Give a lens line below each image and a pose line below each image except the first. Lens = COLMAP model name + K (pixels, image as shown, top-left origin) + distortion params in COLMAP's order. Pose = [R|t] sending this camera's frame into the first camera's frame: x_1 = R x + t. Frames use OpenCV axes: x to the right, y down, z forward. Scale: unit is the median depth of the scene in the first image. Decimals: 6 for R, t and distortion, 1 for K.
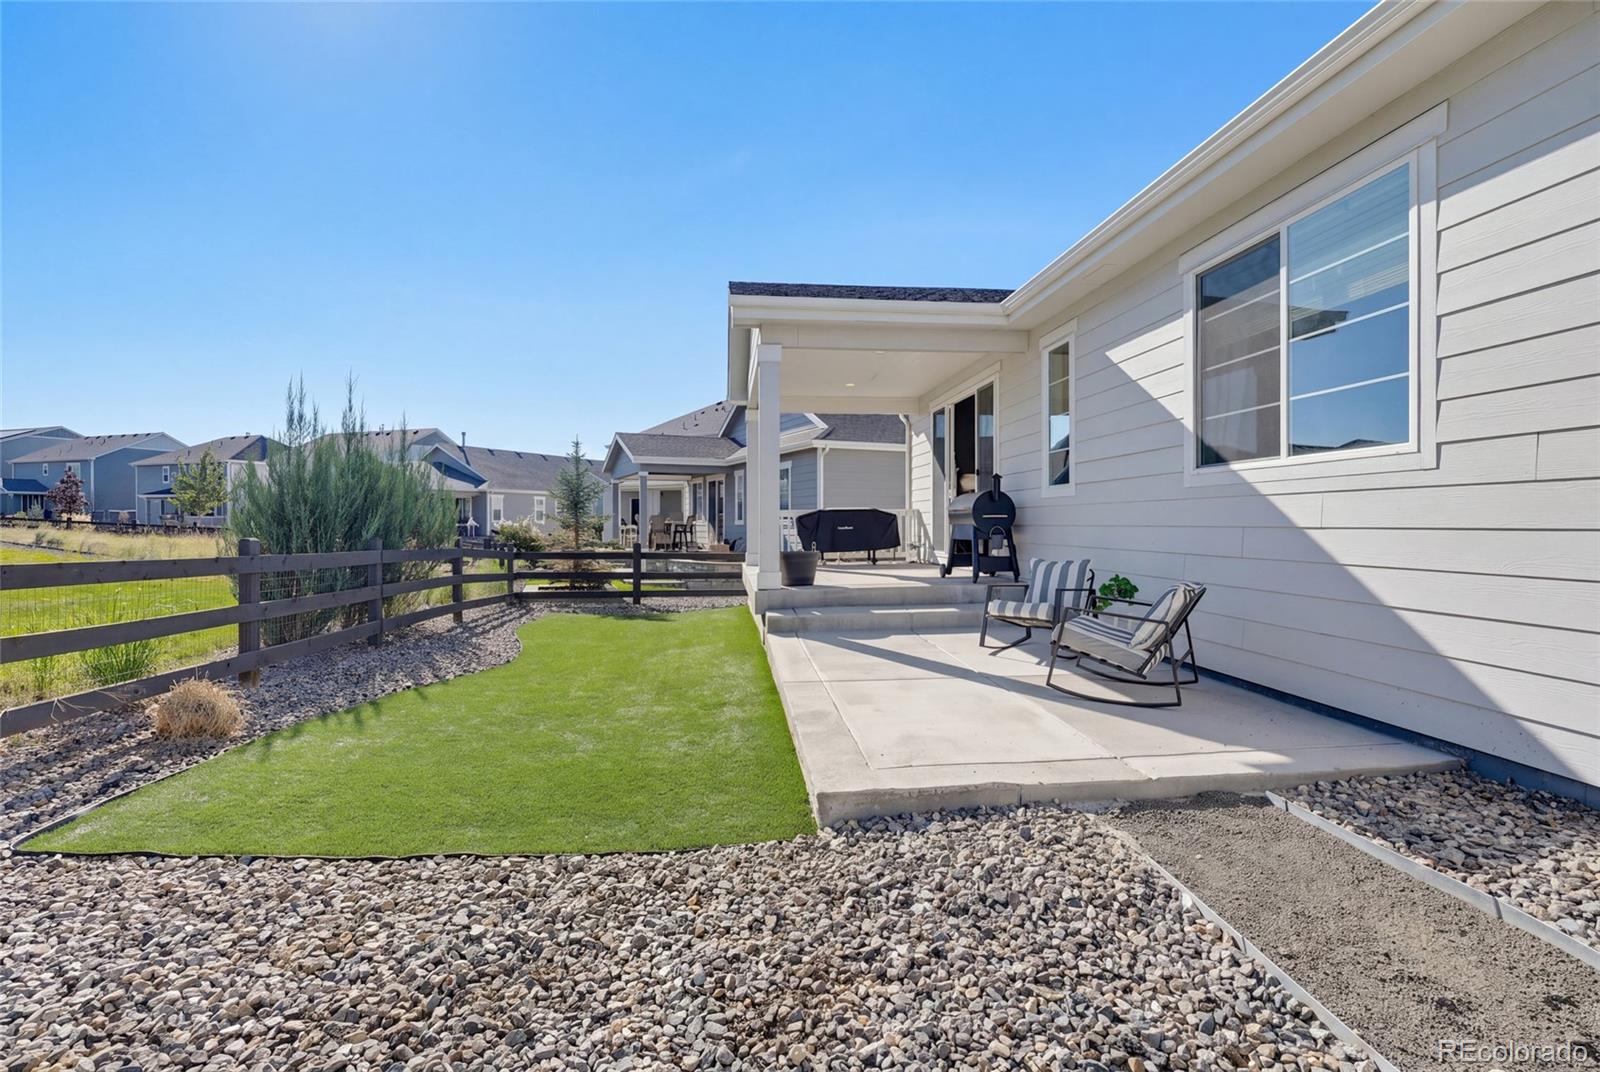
lens RADIAL K [[750.2, 0, 798.2], [0, 750.2, 514.7], [0, 0, 1]] dist [0.000020, 0.000266]
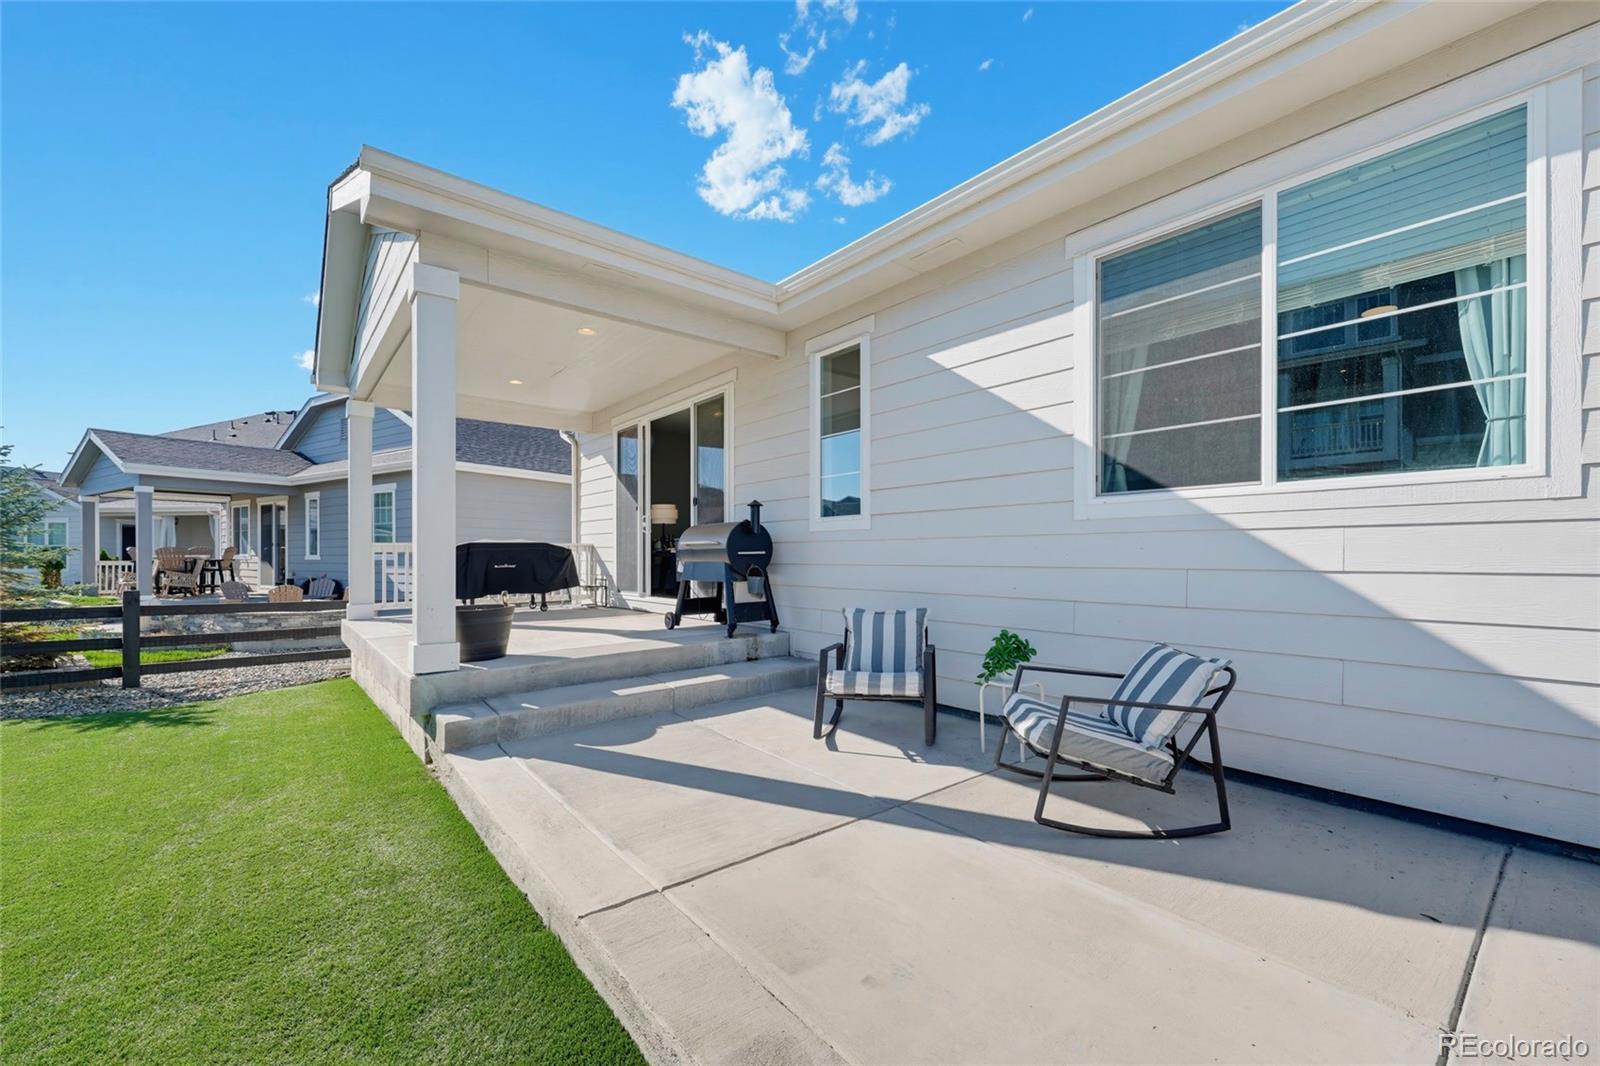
lens RADIAL K [[647.5, 0, 800.1], [0, 647.5, 554.8], [0, 0, 1]] dist [-0.000872, -0.000010]
pose [[0.831146, 0.001381, 0.556053, -0.084338], [-0.005977, 0.999961, 0.006450, -0.000896], [-0.556022, -0.008684, 0.831122, 0.398317]]
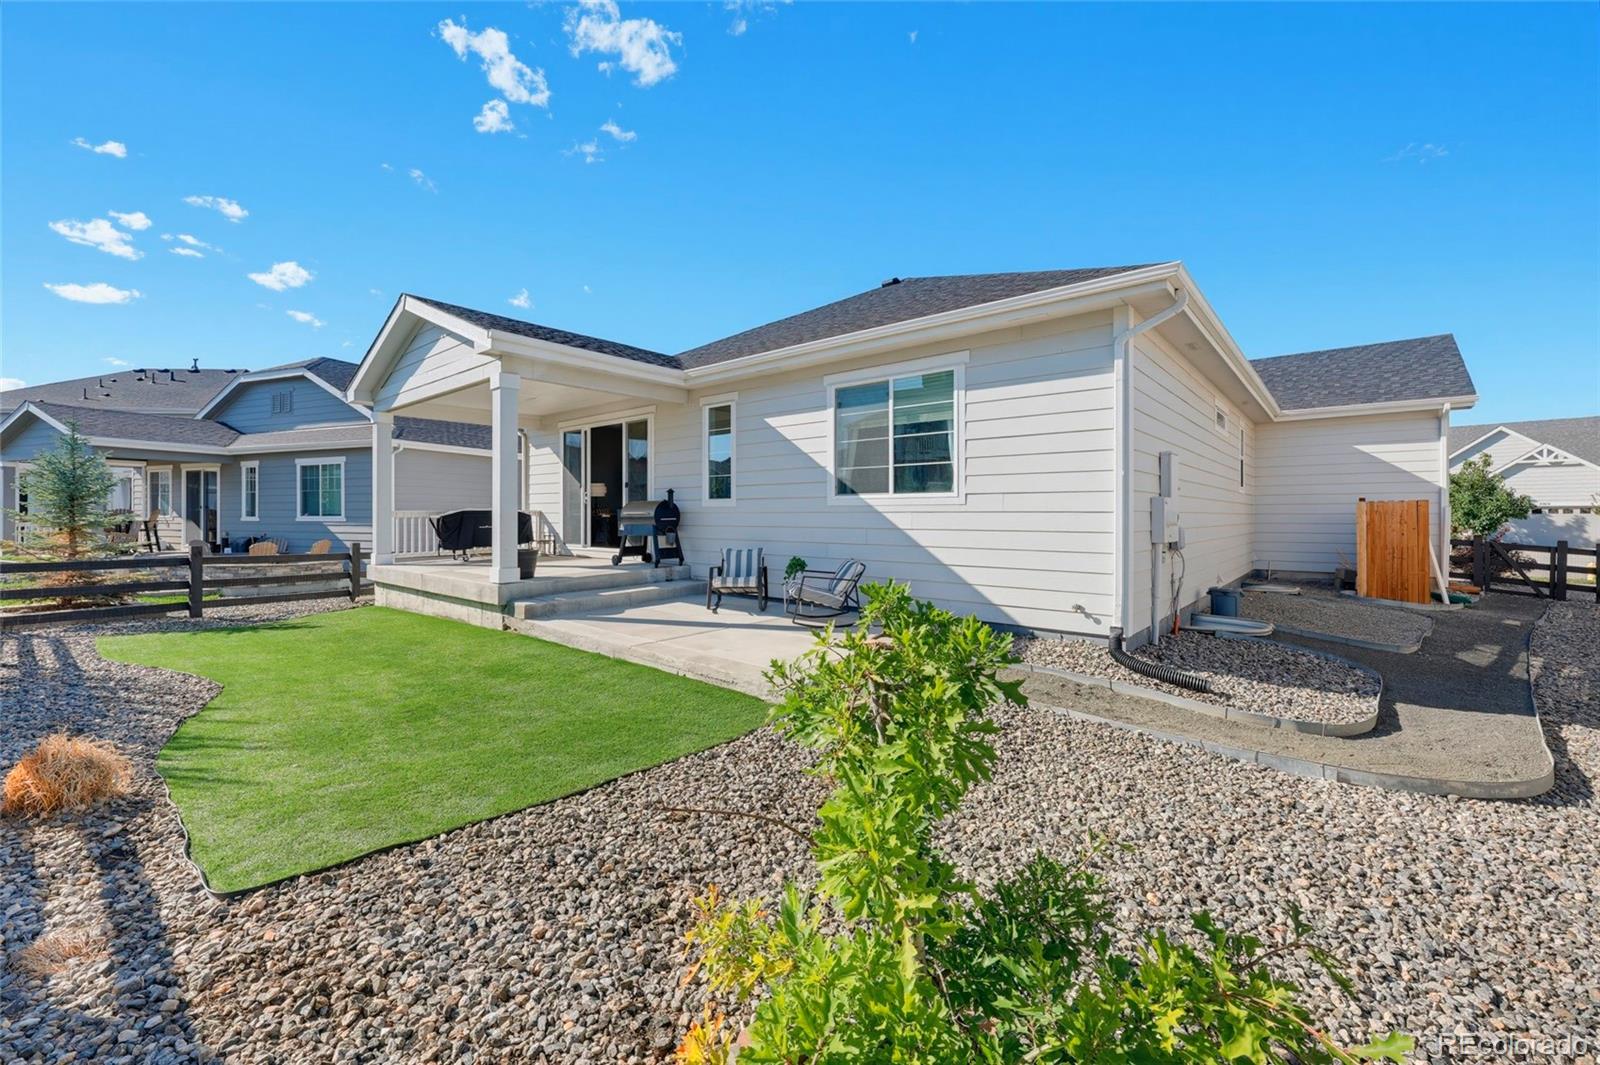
lens RADIAL K [[647.1, 0, 800.1], [0, 647.1, 506.7], [0, 0, 1]] dist [0.000506, 0.000406]
pose [[0.716003, 0.006898, 0.698063, -0.414300], [-0.007075, 0.999972, -0.002624, -0.020049], [-0.698061, -0.003060, 0.716031, -0.038984]]
